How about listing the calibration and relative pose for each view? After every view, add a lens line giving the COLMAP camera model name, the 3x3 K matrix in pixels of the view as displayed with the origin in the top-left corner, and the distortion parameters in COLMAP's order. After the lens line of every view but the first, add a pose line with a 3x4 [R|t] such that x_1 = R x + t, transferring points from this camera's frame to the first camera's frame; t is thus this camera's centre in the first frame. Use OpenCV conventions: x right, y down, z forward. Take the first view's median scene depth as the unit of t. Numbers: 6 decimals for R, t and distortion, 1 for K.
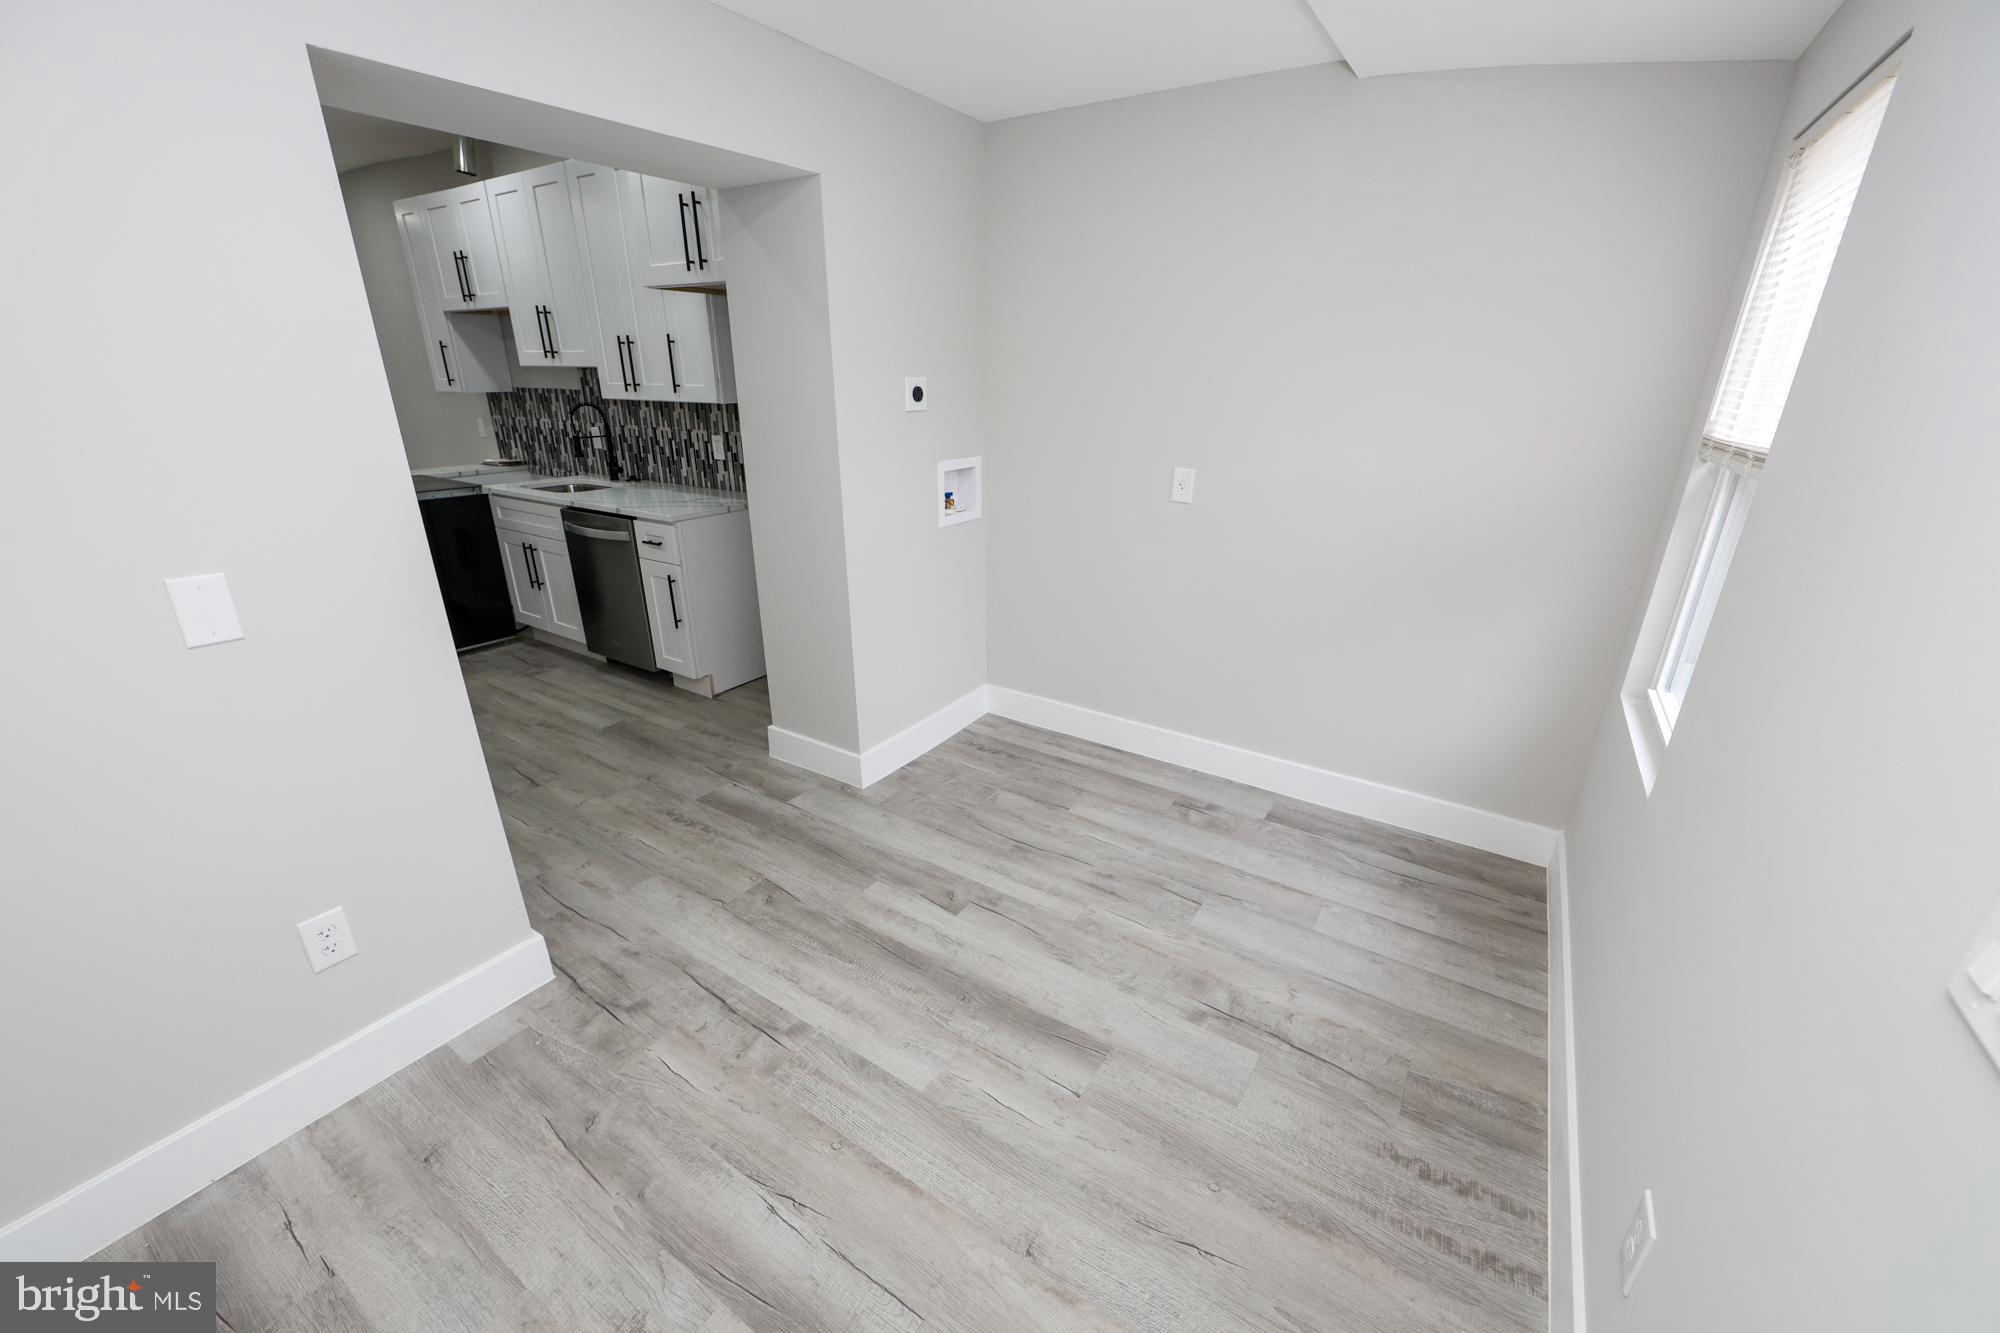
lens RADIAL K [[787.8, 0, 1001.0], [0, 787.8, 678.4], [0, 0, 1]] dist [-0.014060, 0.002923]
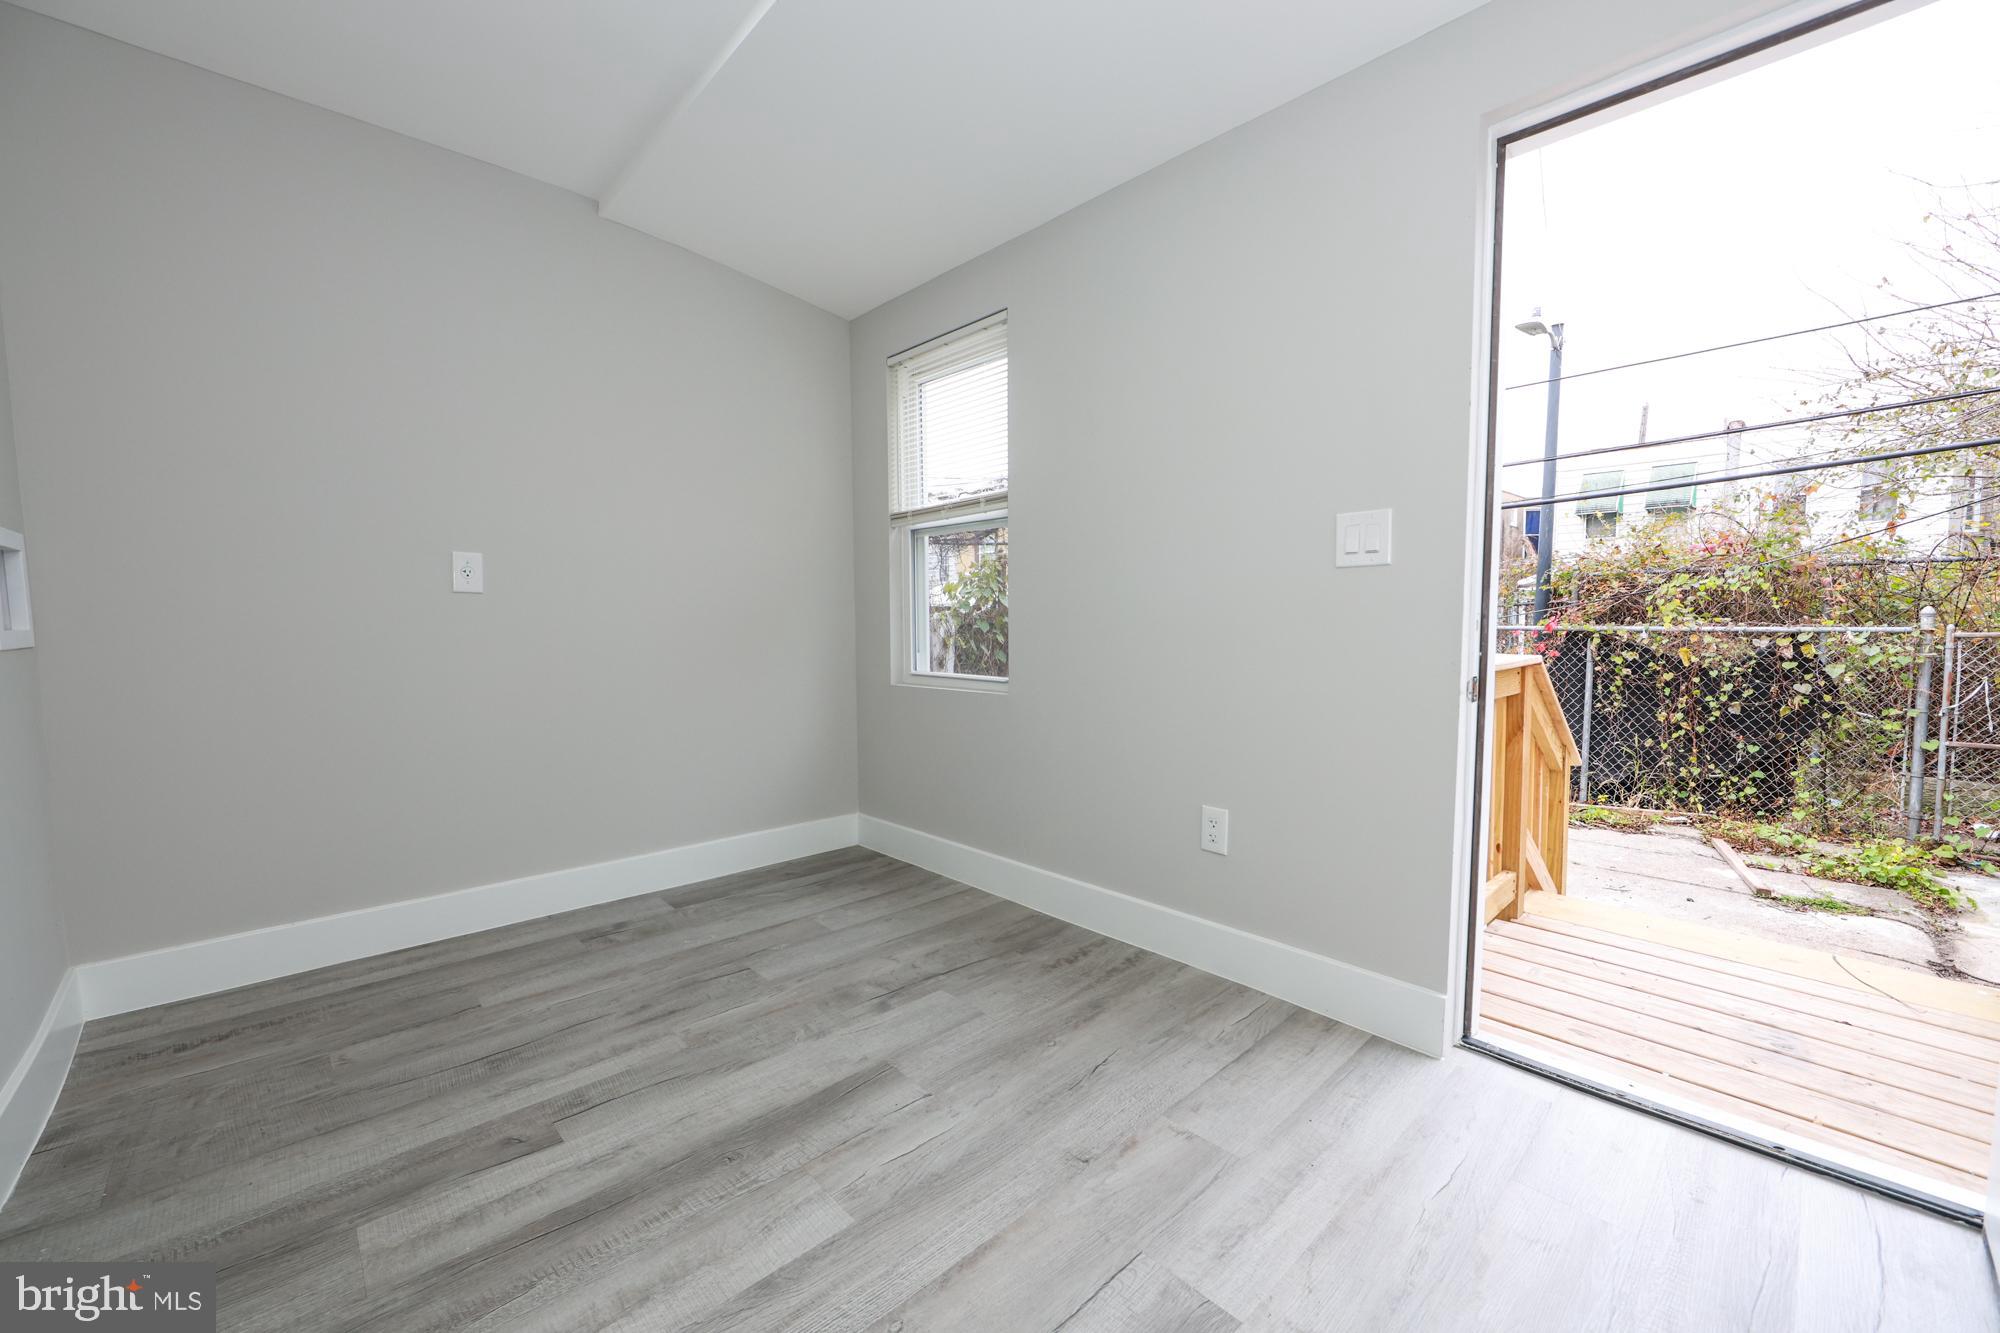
lens RADIAL K [[787.8, 0, 1001.0], [0, 787.8, 678.4], [0, 0, 1]] dist [-0.014060, 0.002923]
pose [[0.232158, -0.084068, 0.969038, -0.562483], [0.364409, 0.931216, -0.006517, 0.088799], [-0.901836, 0.354639, 0.246824, 0.405056]]
